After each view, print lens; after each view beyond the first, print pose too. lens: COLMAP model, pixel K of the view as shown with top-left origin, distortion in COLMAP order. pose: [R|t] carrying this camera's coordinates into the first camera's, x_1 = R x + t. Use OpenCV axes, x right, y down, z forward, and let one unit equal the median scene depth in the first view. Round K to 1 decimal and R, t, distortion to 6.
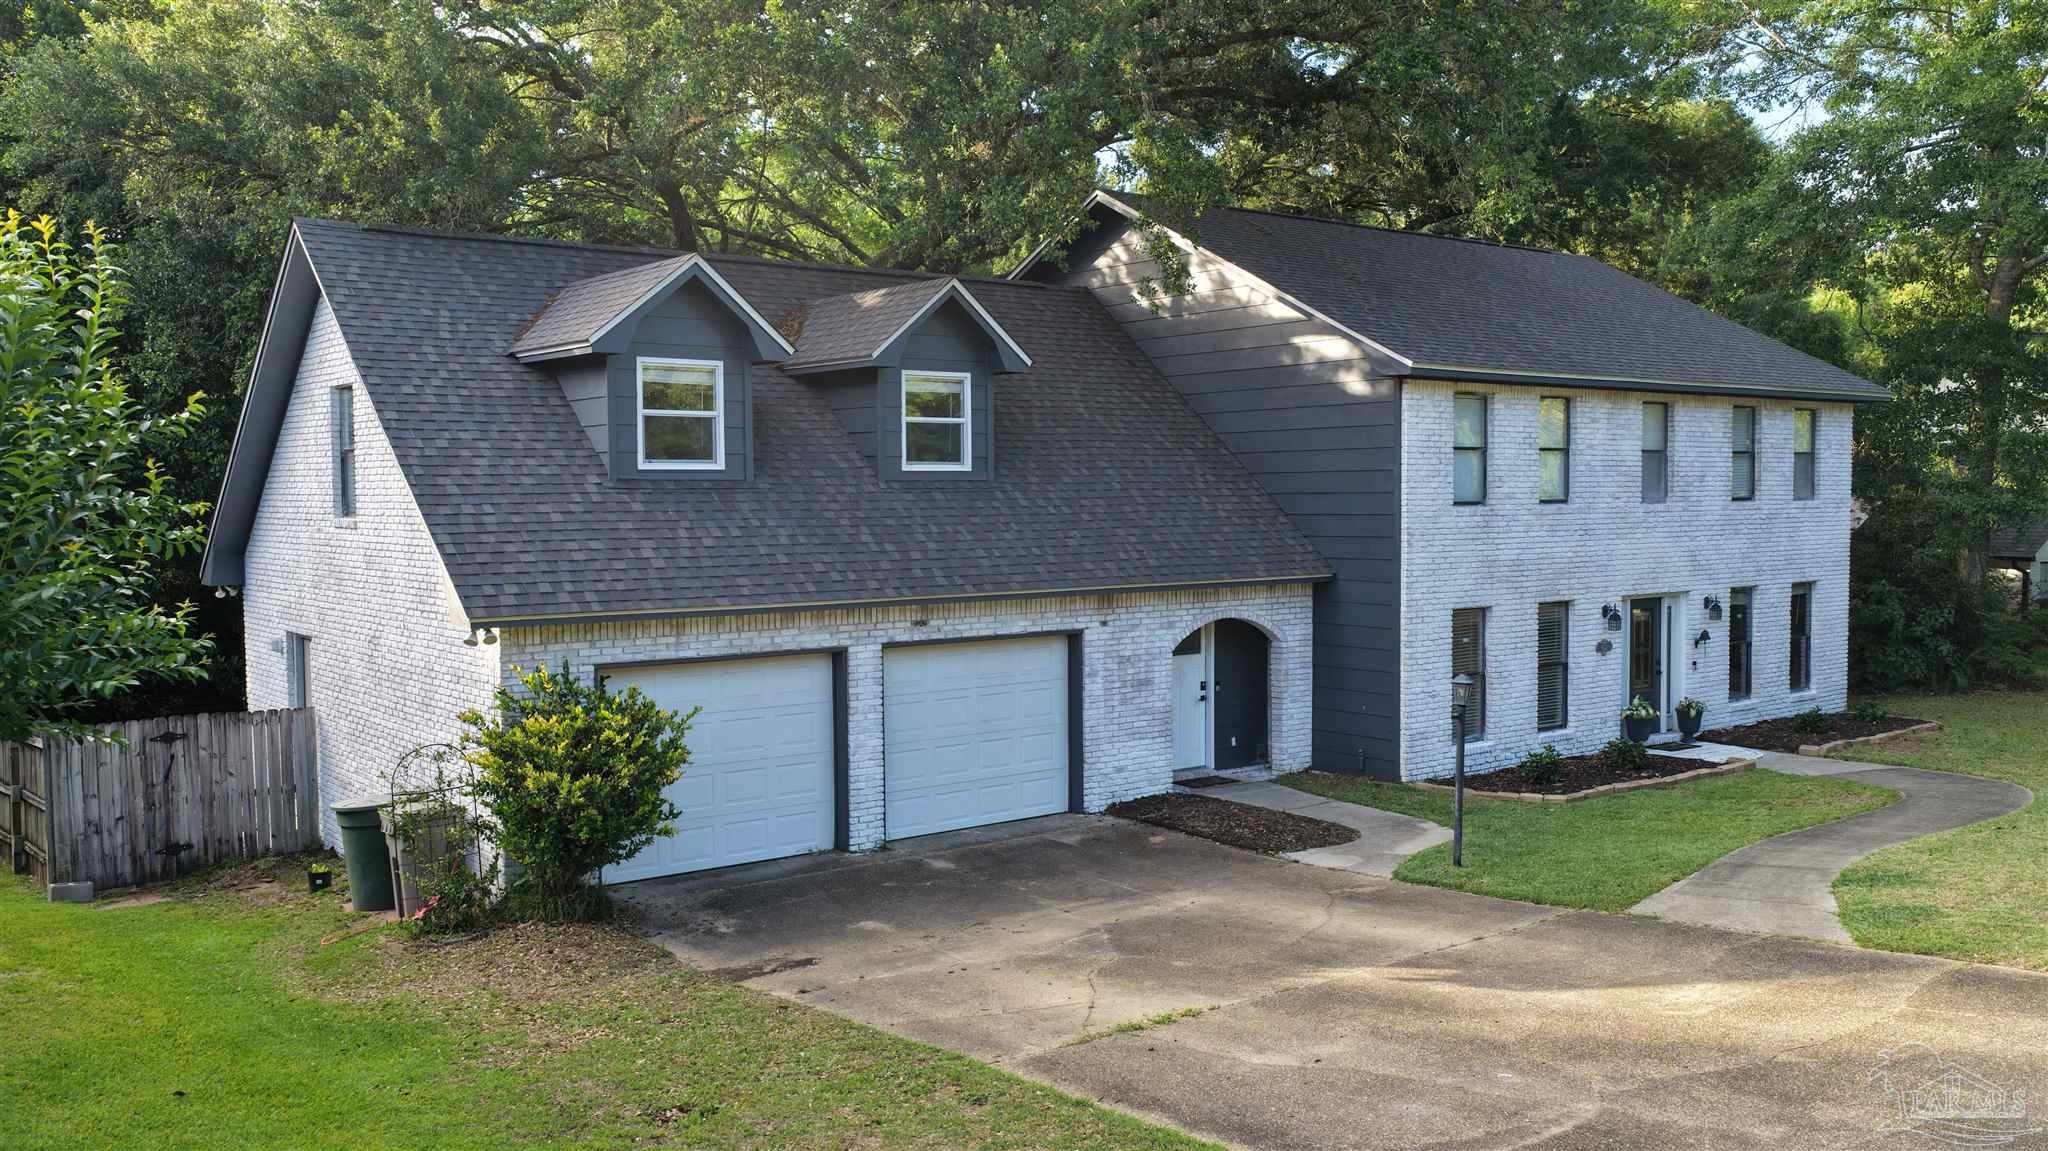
lens RADIAL K [[1656.2, 0, 1024.0], [0, 1656.2, 575.5], [0, 0, 1]] dist [0.006986, 0.001577]
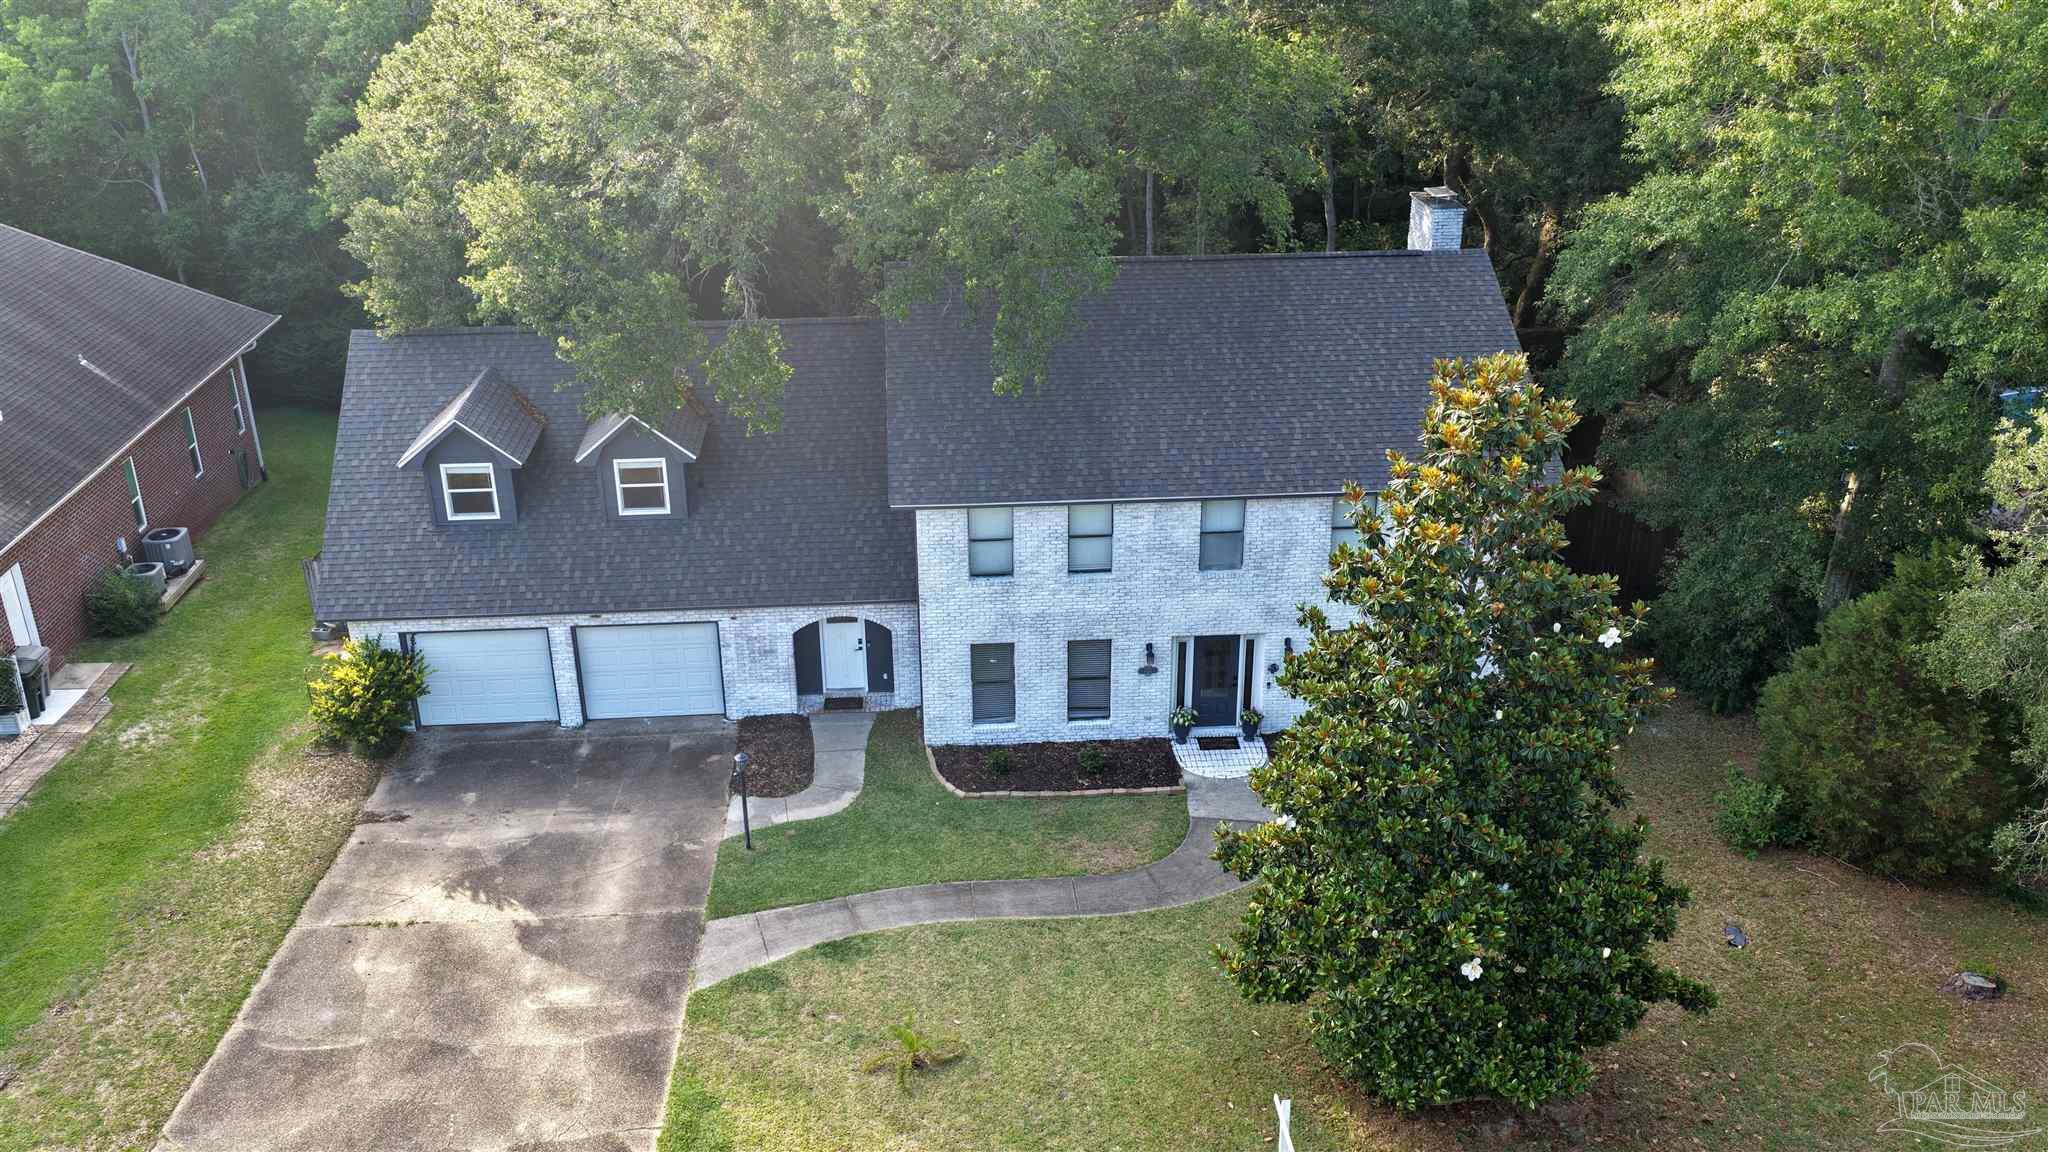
lens RADIAL K [[1656.2, 0, 1024.0], [0, 1656.2, 576.0], [0, 0, 1]] dist [0.006986, 0.001577]
pose [[0.830193, 0.234185, -0.505902, 1.121188], [-0.027407, 0.923535, 0.382534, -0.653177], [0.556802, -0.303712, 0.773130, -0.095376]]
